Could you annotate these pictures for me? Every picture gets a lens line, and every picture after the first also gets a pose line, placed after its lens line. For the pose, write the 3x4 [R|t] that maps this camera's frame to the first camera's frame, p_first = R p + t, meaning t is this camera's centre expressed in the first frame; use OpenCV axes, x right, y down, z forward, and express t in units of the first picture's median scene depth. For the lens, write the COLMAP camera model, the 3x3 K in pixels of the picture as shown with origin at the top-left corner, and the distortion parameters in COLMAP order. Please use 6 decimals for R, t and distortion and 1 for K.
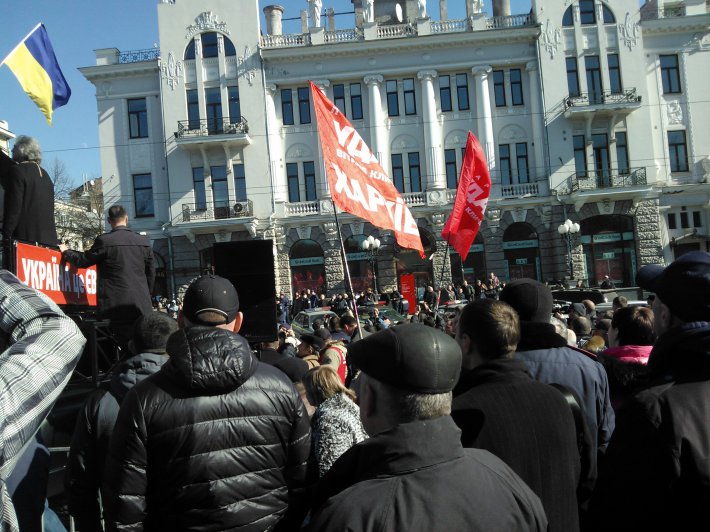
lens RADIAL K [[591.8, 0, 331.1], [0, 591.8, 274.0], [0, 0, 1]] dist [0.084491, -0.234378]
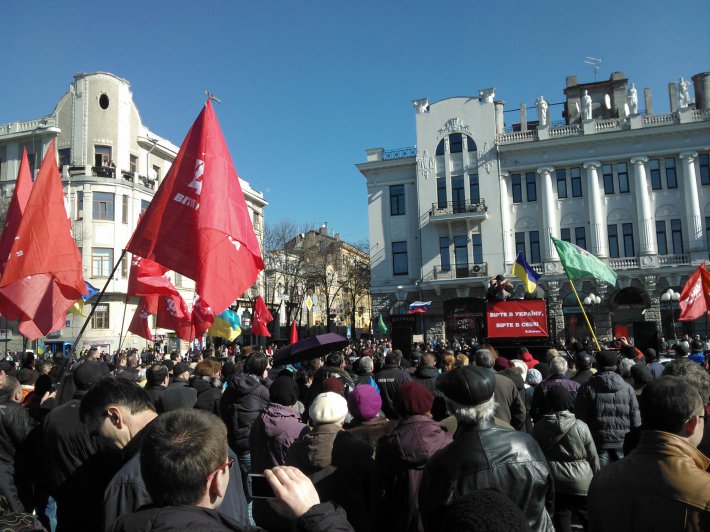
lens RADIAL K [[573.9, 0, 352.7], [0, 573.9, 283.4], [0, 0, 1]] dist [0.077552, -0.200334]
pose [[0.968168, 0.016301, -0.249769, -0.103127], [-0.030408, 0.998146, -0.052728, -0.007220], [0.248446, 0.058644, 0.966869, -0.251105]]
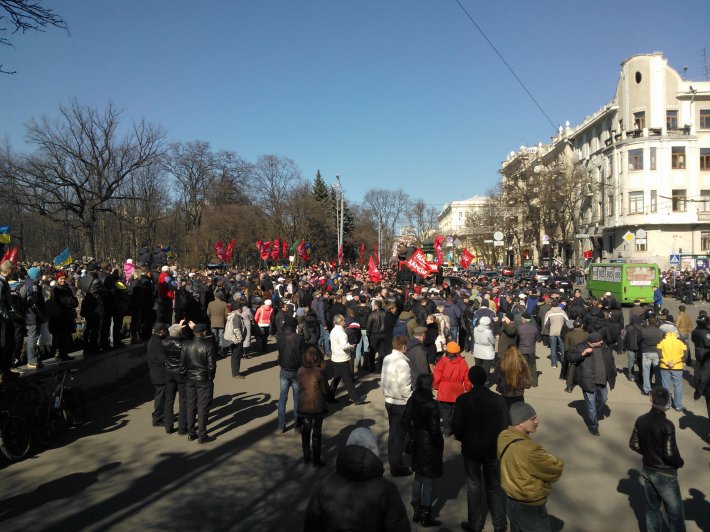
lens RADIAL K [[610.0, 0, 344.2], [0, 610.0, 263.7], [0, 0, 1]] dist [0.097008, -0.268719]
pose [[-0.058876, 0.066833, -0.996026, 0.944321], [0.027982, 0.997475, 0.065277, -0.067485], [0.997873, -0.024028, -0.060597, 0.094895]]
